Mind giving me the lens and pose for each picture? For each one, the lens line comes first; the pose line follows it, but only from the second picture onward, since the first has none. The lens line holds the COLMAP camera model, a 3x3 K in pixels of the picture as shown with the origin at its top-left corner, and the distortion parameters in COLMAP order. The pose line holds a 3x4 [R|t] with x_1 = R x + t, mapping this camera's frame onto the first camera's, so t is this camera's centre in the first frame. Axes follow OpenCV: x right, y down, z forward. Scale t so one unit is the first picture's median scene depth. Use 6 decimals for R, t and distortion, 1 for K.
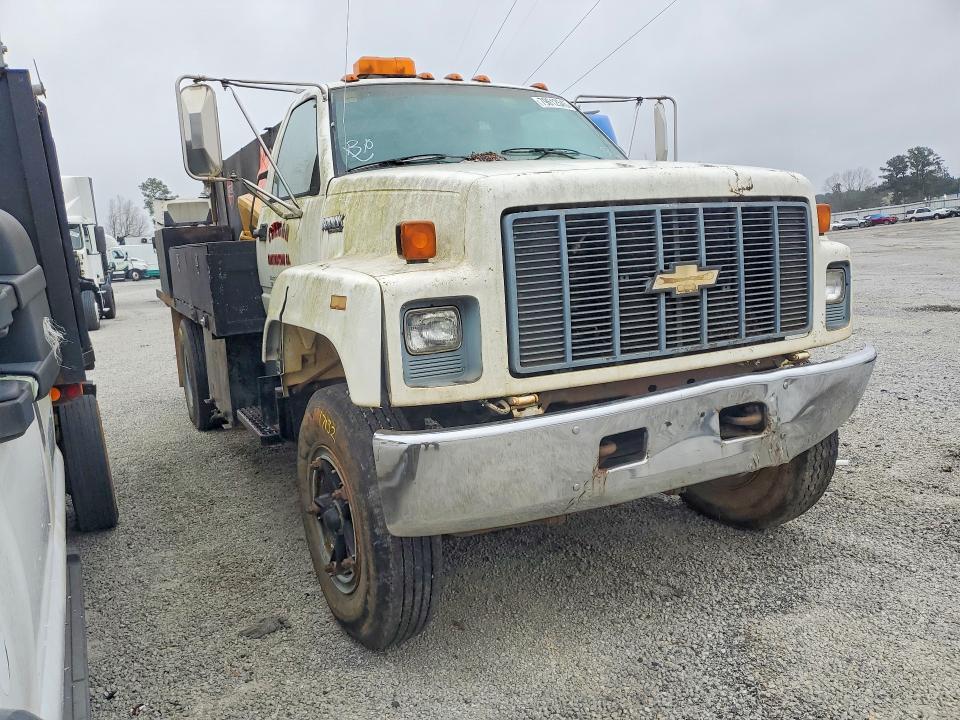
lens RADIAL K [[749.6, 0, 480.0], [0, 749.6, 360.0], [0, 0, 1]] dist [-0.004617, 0.002220]
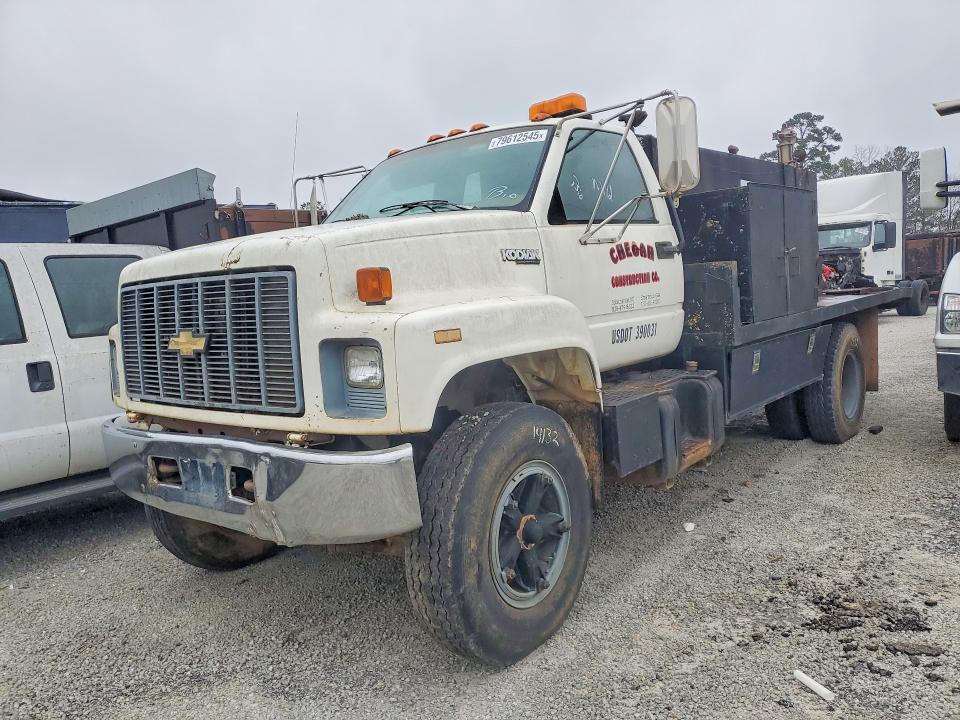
lens RADIAL K [[749.6, 0, 480.0], [0, 749.6, 360.0], [0, 0, 1]] dist [-0.004617, 0.002220]
pose [[0.420981, 0.119540, -0.899158, 1.450883], [-0.103596, 0.991128, 0.083264, -0.216236], [0.901134, 0.058097, 0.429630, 0.870675]]
